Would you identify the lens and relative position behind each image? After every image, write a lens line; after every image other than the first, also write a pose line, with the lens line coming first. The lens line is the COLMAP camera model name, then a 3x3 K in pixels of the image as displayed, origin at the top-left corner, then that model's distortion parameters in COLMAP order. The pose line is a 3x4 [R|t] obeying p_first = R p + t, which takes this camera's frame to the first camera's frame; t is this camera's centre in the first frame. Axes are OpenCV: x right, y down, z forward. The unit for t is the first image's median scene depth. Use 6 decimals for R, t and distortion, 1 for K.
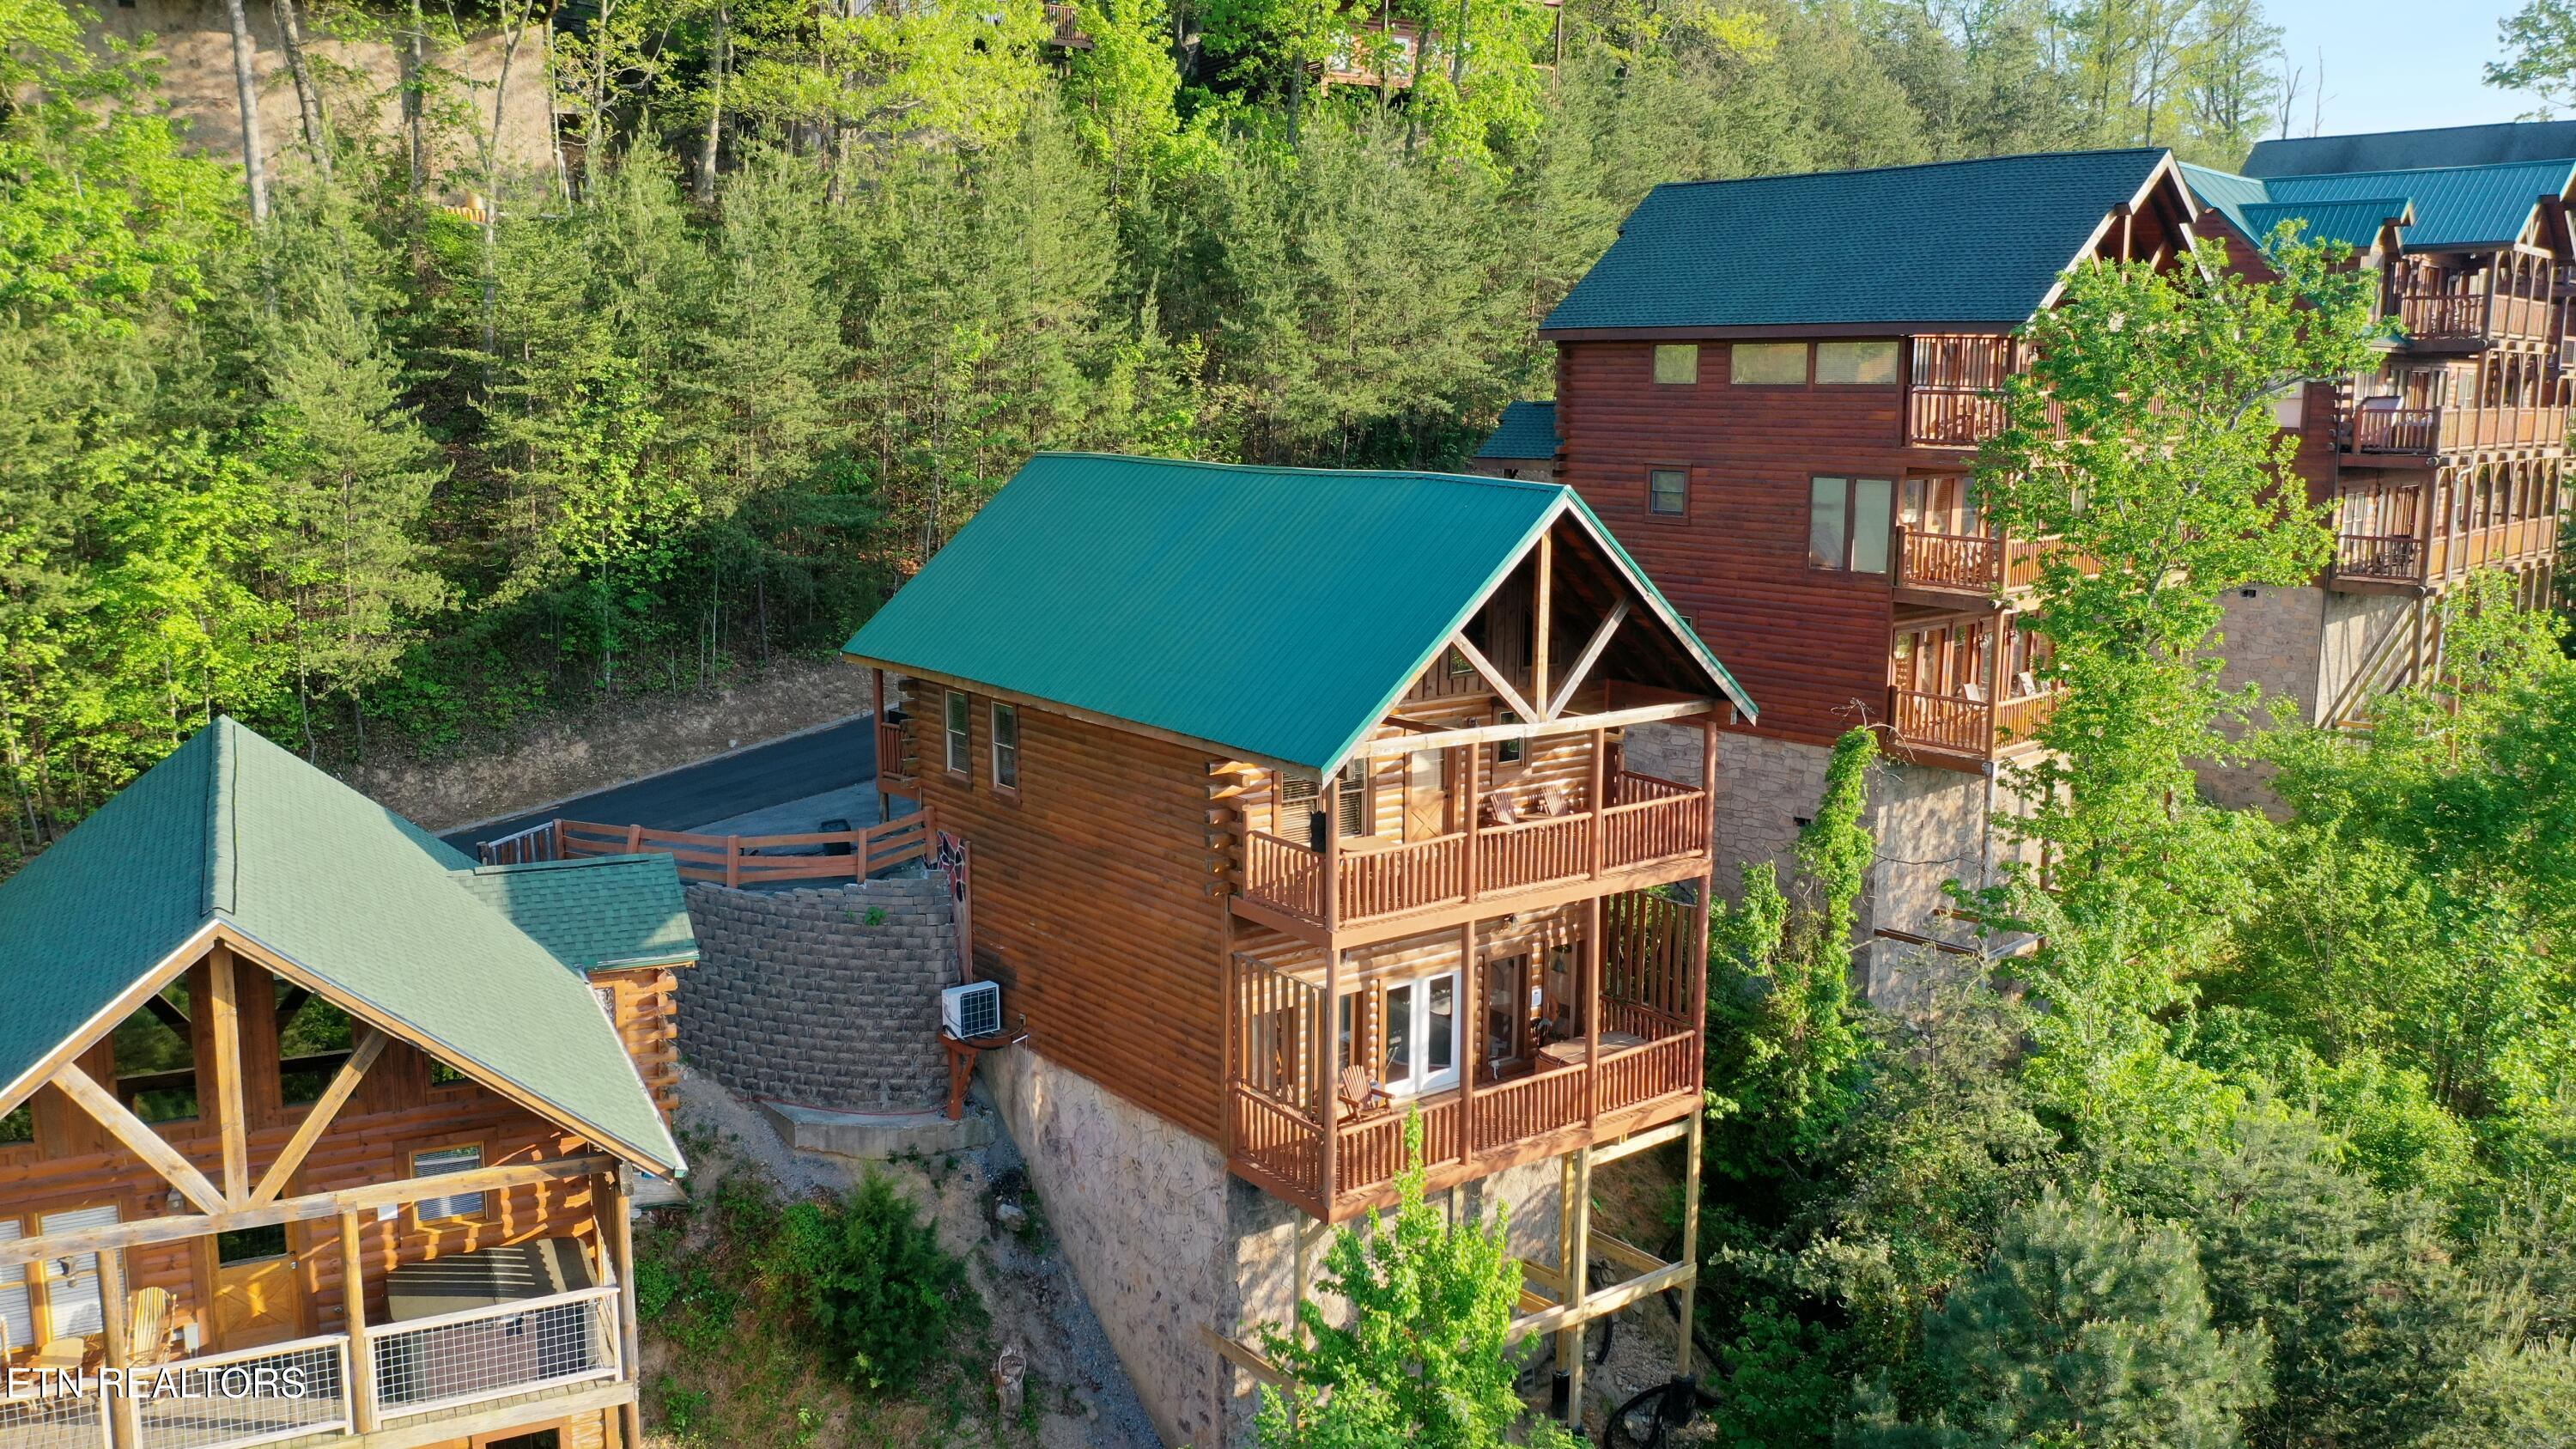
lens RADIAL K [[2041.1, 0, 1288.0], [0, 2041.1, 724.5], [0, 0, 1]] dist [-0.001443, -0.000926]
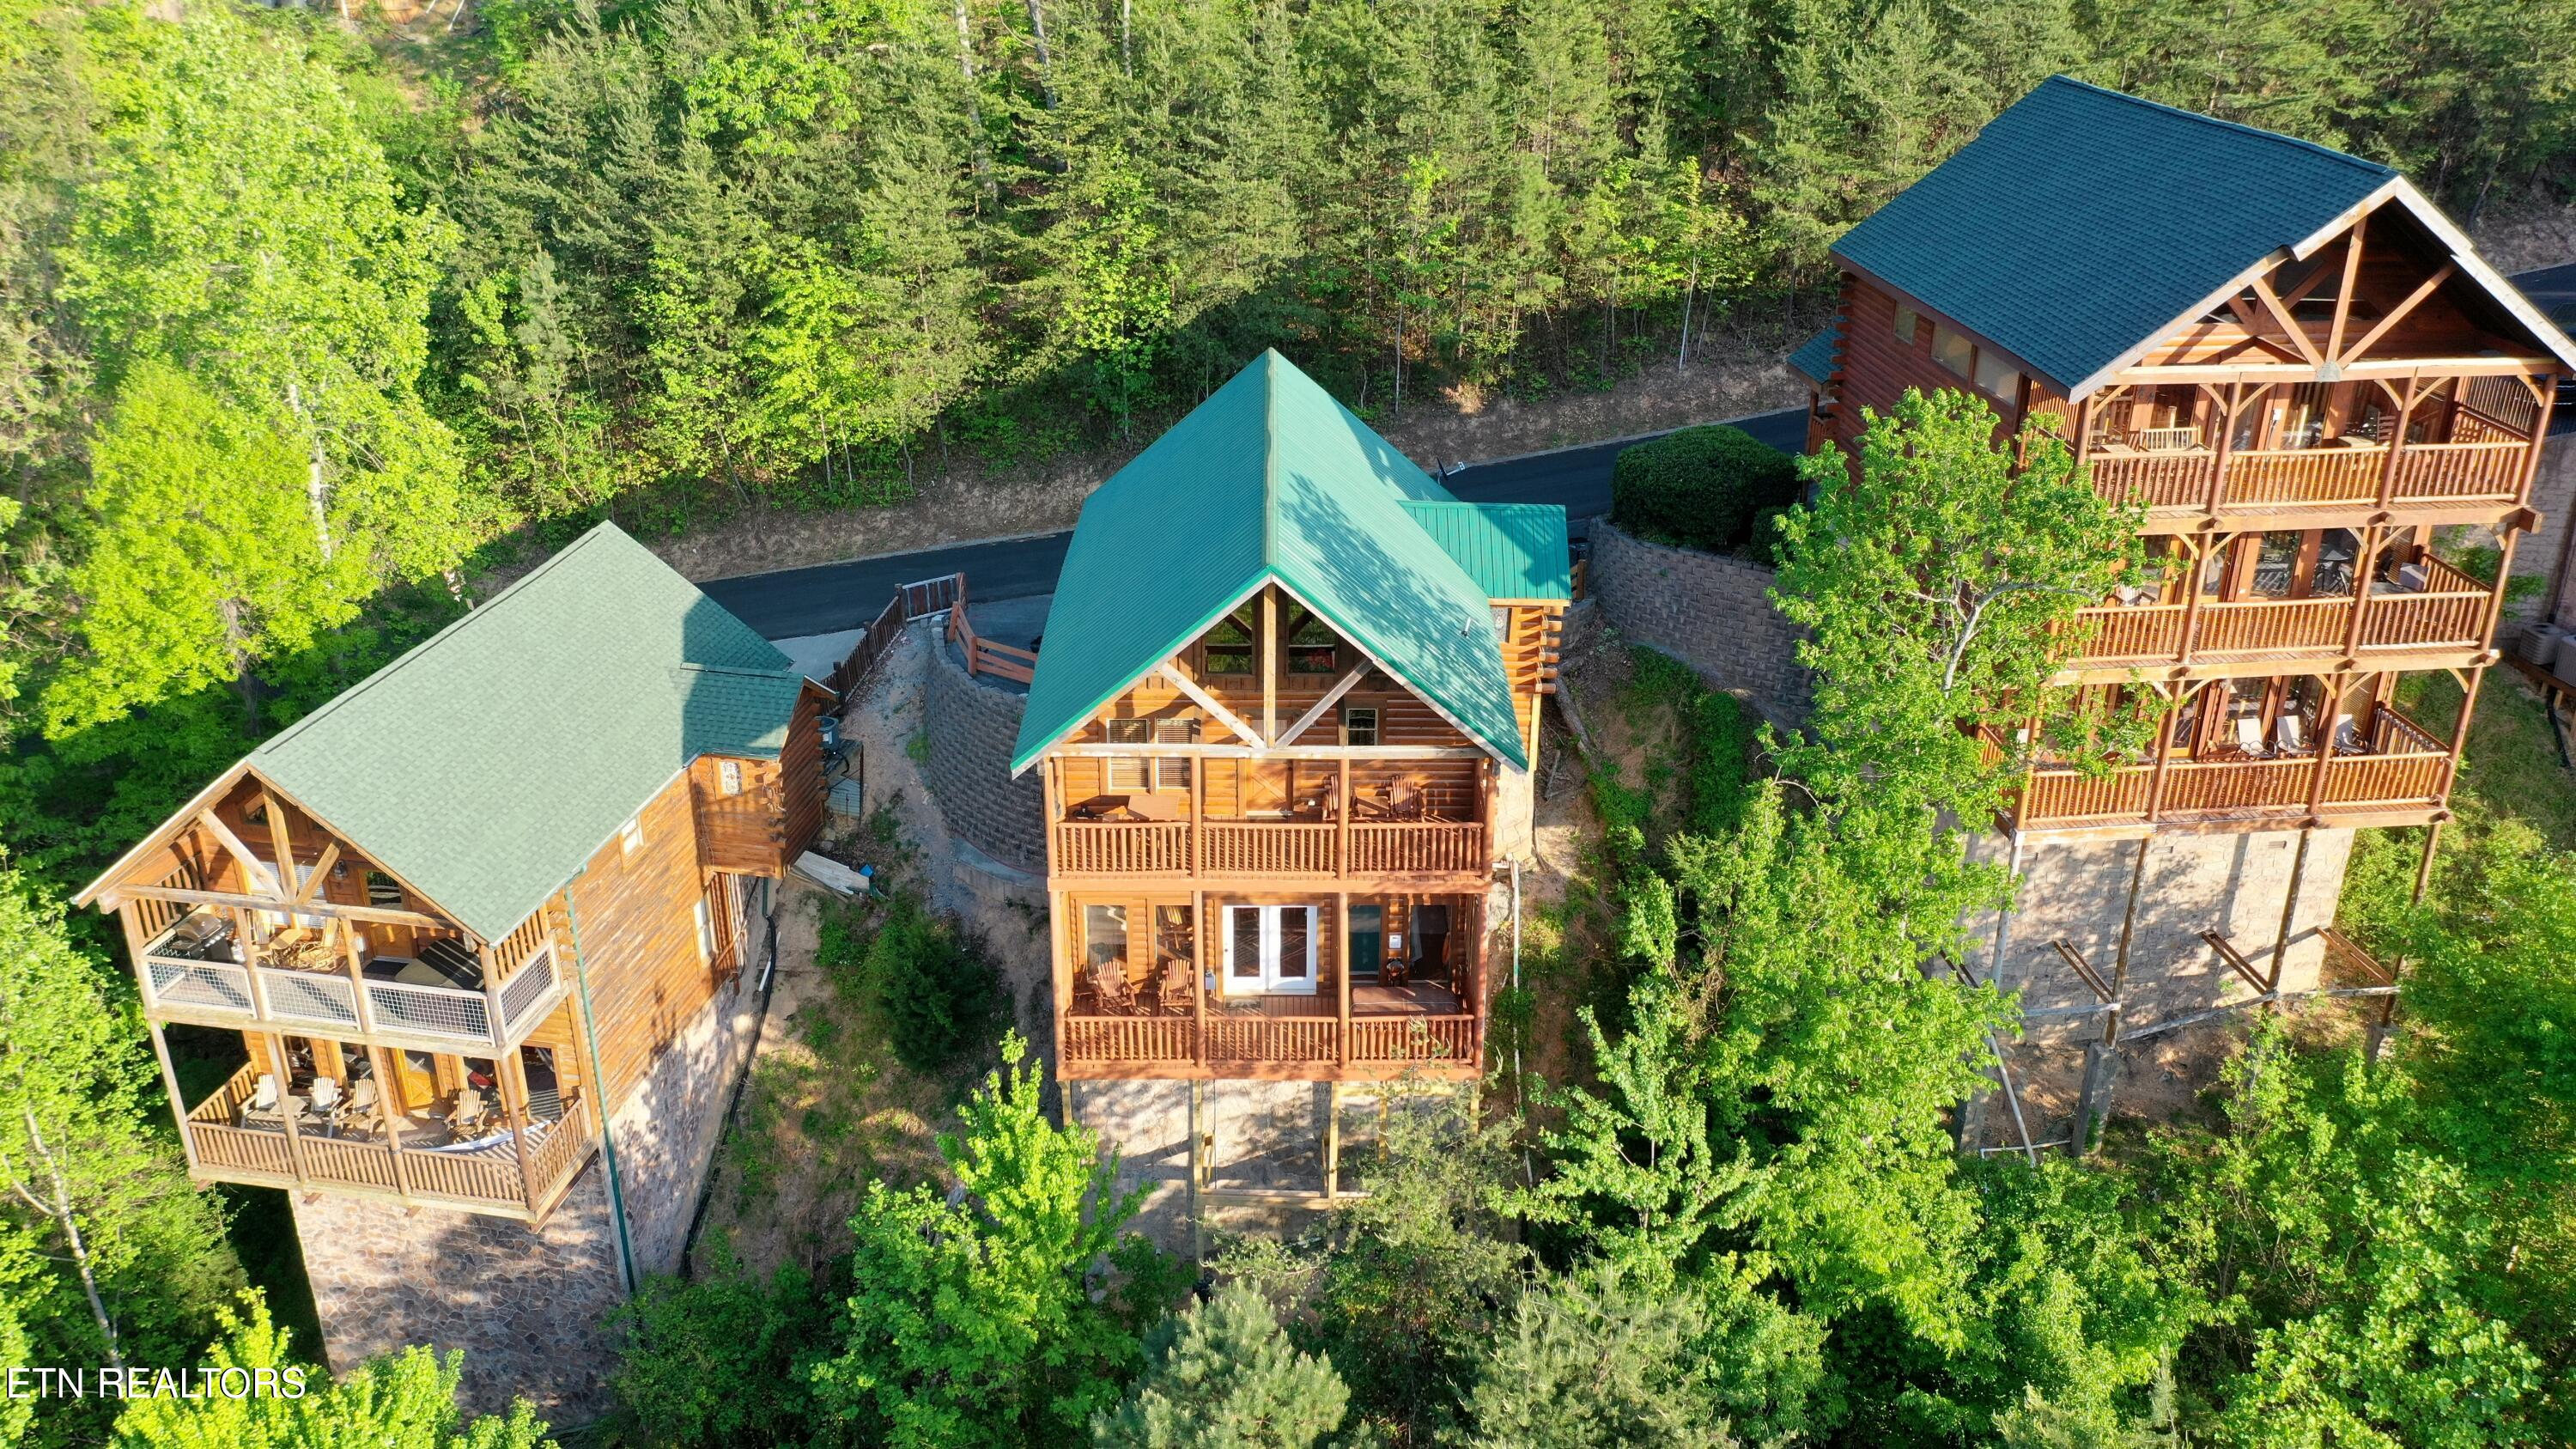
lens RADIAL K [[2041.1, 0, 1288.0], [0, 2041.1, 724.5], [0, 0, 1]] dist [-0.001443, -0.000926]
pose [[0.798676, 0.241087, -0.551357, 0.702347], [-0.093566, 0.954847, 0.281981, -0.313783], [0.594443, -0.173623, 0.785171, 0.076565]]
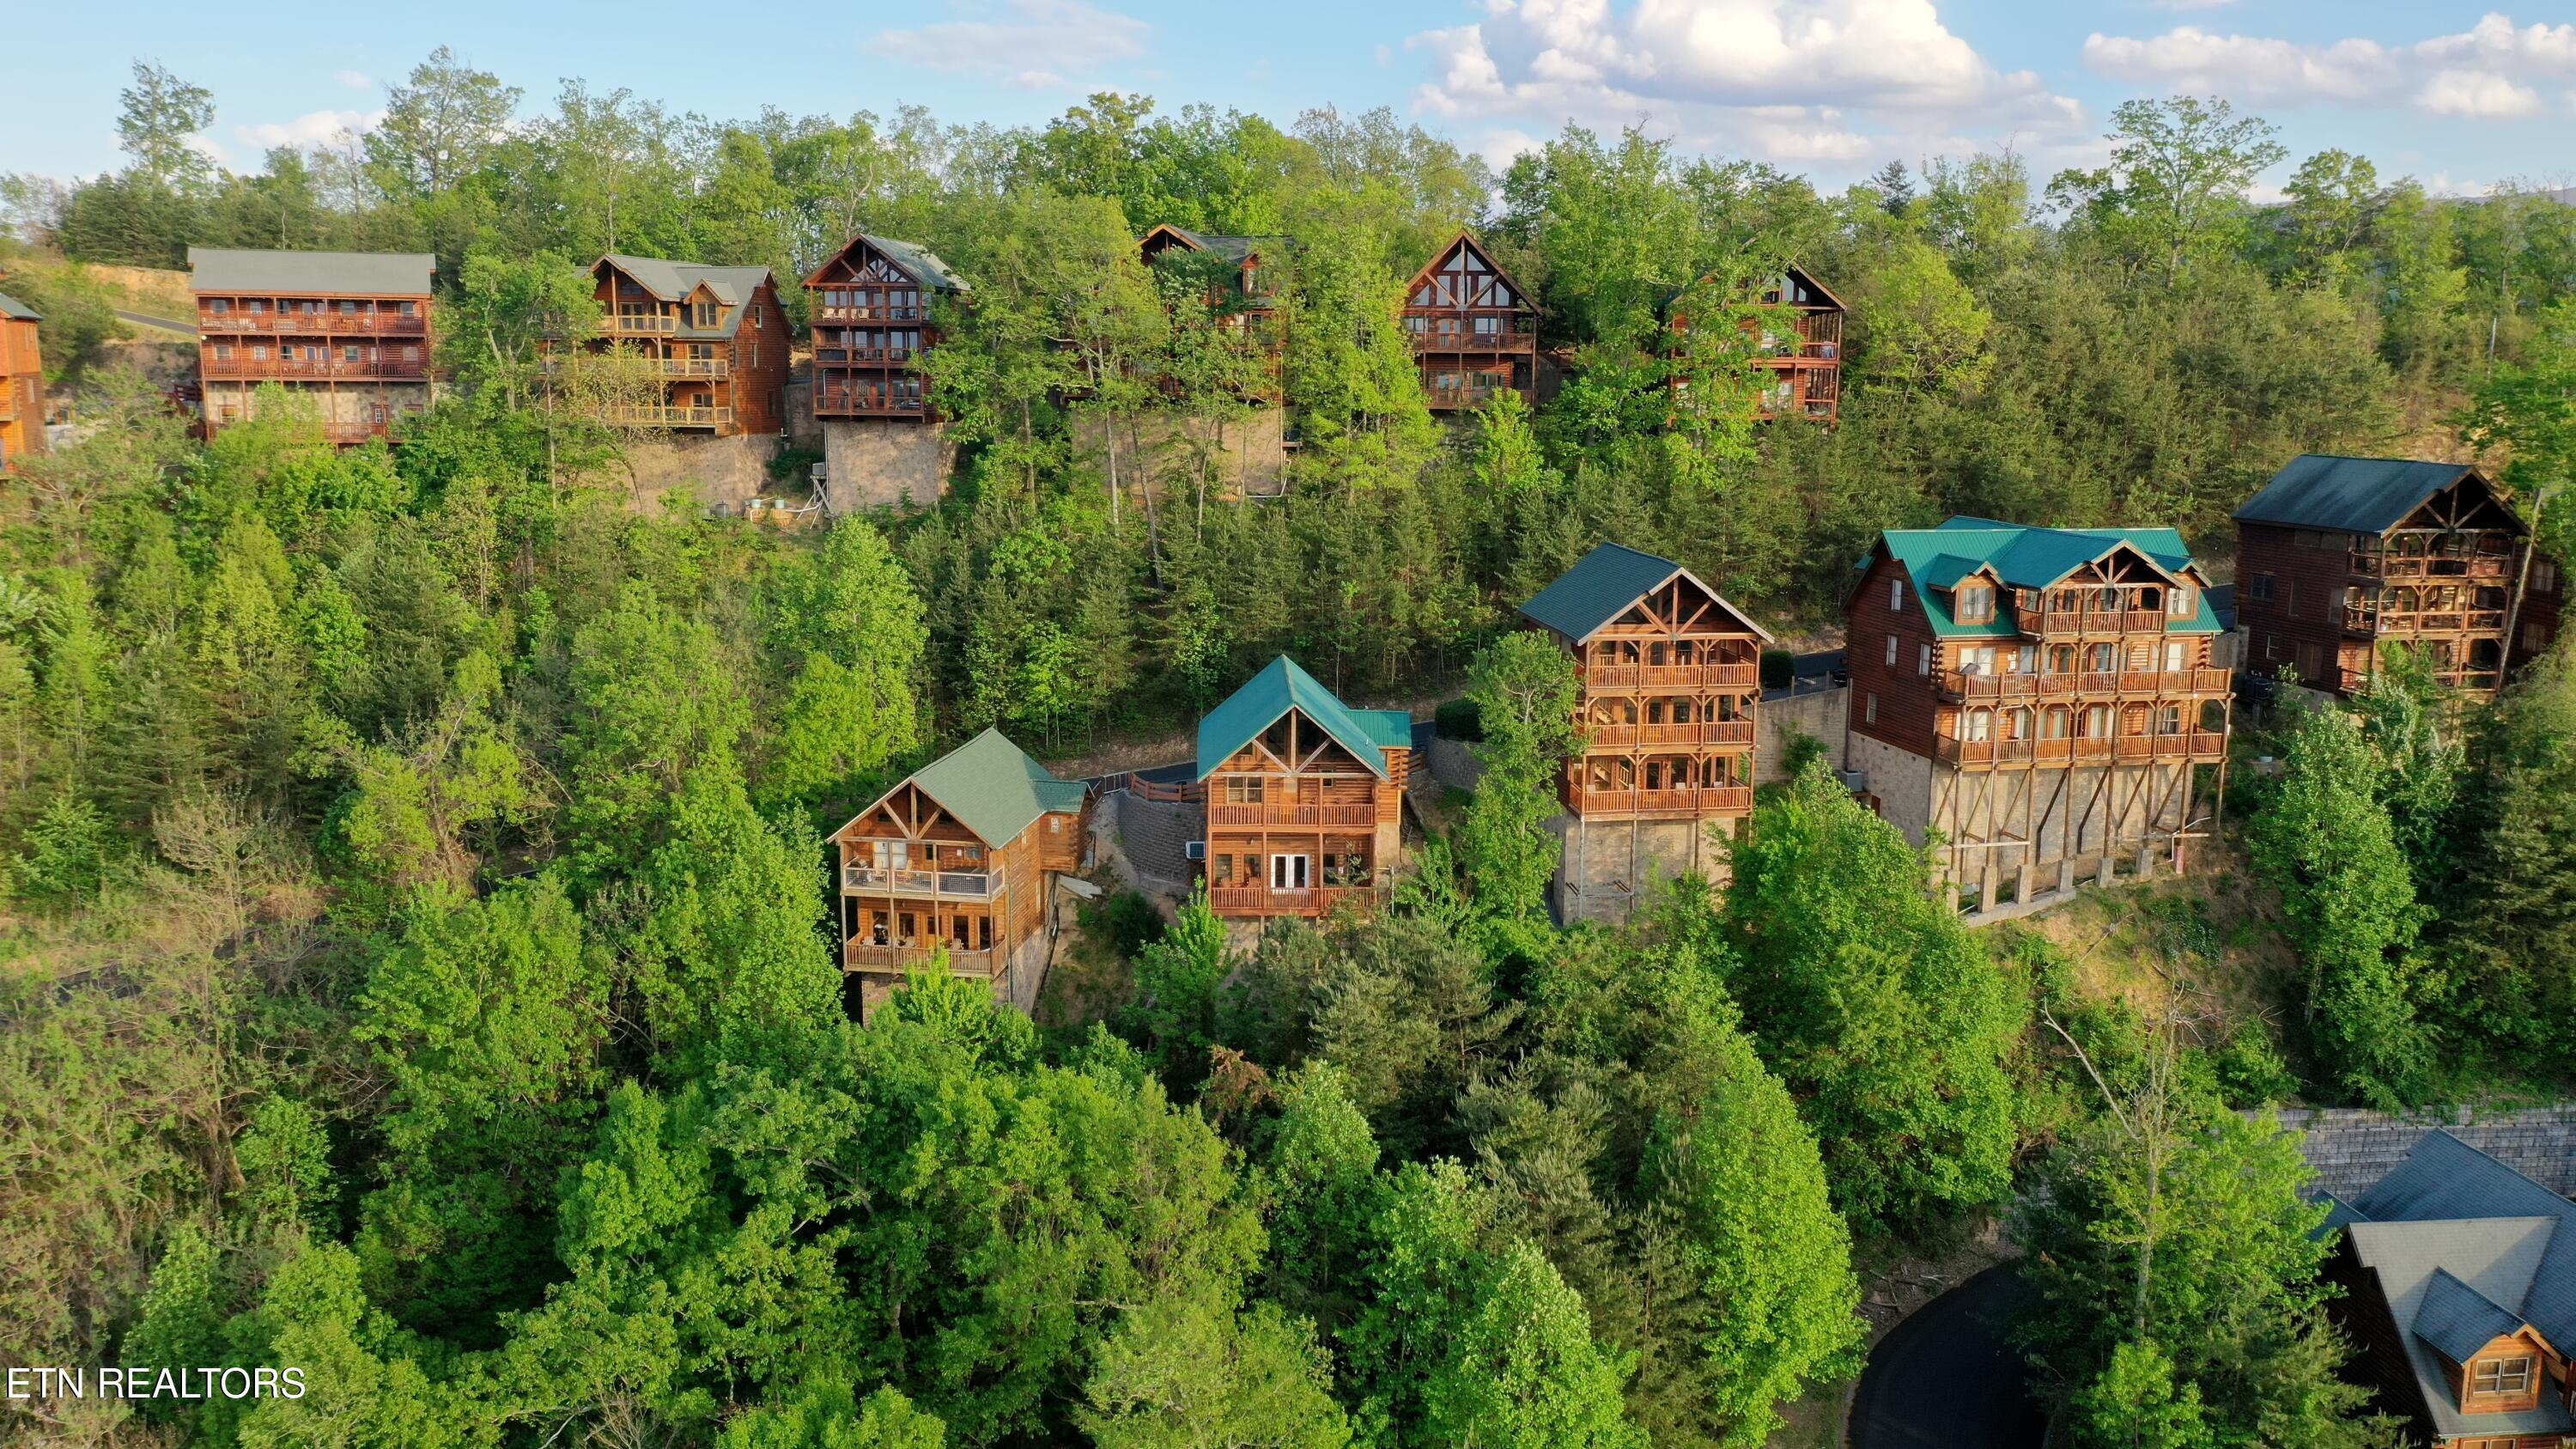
lens RADIAL K [[2041.1, 0, 1288.0], [0, 2041.1, 724.5], [0, 0, 1]] dist [-0.001443, -0.000926]
pose [[0.817117, 0.100808, -0.567590, 1.718032], [-0.095101, 0.994674, 0.039752, -0.181274], [0.568574, 0.021496, 0.822351, -1.448458]]
